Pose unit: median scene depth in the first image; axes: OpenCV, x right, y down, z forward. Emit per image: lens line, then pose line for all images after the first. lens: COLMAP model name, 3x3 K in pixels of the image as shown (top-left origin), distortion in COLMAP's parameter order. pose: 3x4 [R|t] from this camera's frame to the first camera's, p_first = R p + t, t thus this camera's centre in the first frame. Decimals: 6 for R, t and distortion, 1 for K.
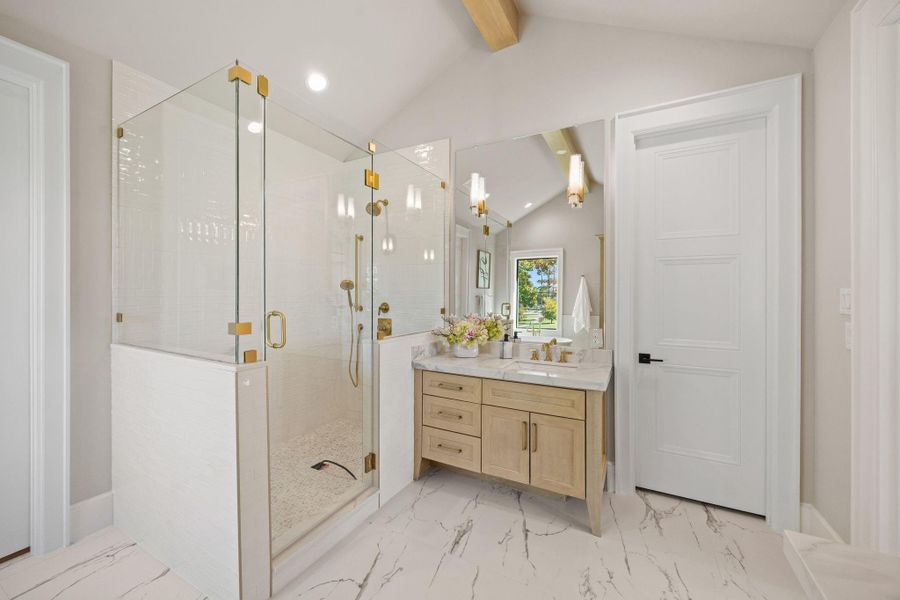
lens RADIAL K [[348.6, 0, 449.7], [0, 348.6, 294.8], [0, 0, 1]] dist [0.001462, -0.000130]
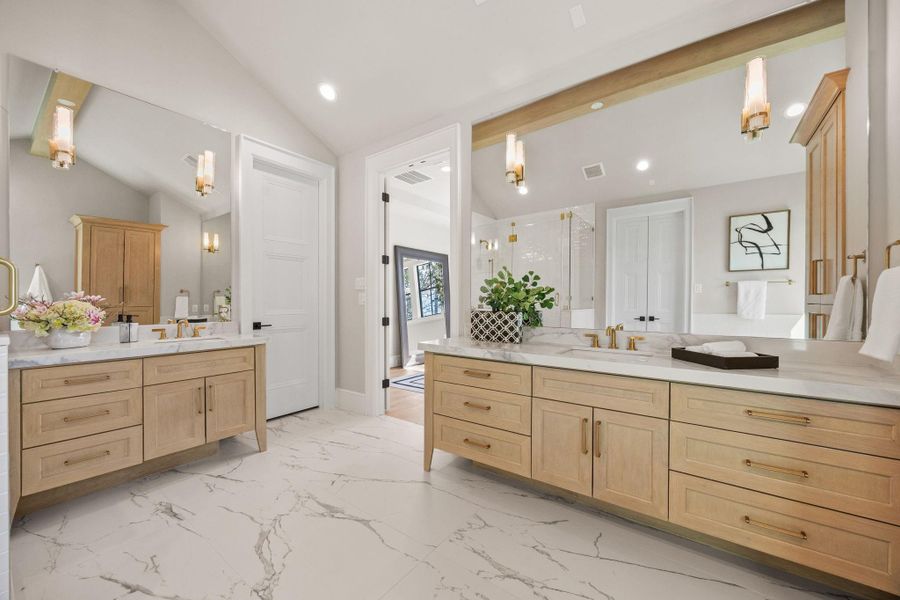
lens RADIAL K [[348.6, 0, 449.7], [0, 348.6, 294.8], [0, 0, 1]] dist [0.001462, -0.000130]
pose [[0.142308, 0.014735, 0.989713, -0.711154], [0.001308, 0.999886, -0.015075, 0.090733], [-0.989822, 0.003440, 0.142272, 0.080264]]
